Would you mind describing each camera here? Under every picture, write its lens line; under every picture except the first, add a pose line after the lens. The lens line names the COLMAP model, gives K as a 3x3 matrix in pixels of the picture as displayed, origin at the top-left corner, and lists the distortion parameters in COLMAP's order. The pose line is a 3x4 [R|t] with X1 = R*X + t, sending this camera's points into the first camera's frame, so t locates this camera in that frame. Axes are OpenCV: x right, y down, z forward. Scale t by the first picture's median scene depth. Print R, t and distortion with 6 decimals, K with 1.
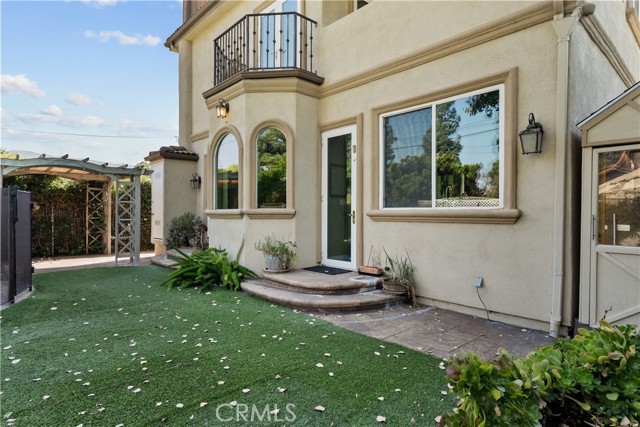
lens RADIAL K [[367.1, 0, 318.8], [0, 367.1, 210.8], [0, 0, 1]] dist [0.009438, 0.001074]
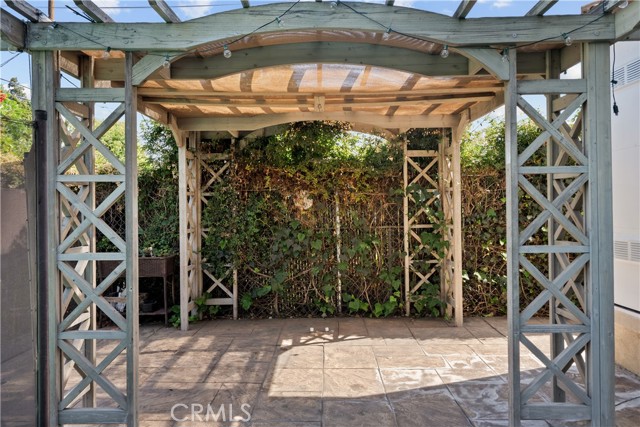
lens RADIAL K [[466.5, 0, 319.3], [0, 466.5, 210.0], [0, 0, 1]] dist [0.002968, -0.000109]
pose [[0.727374, -0.008650, -0.686187, -0.350404], [0.021348, 0.999722, 0.010027, -0.005582], [0.685910, -0.021942, 0.727356, 0.569138]]
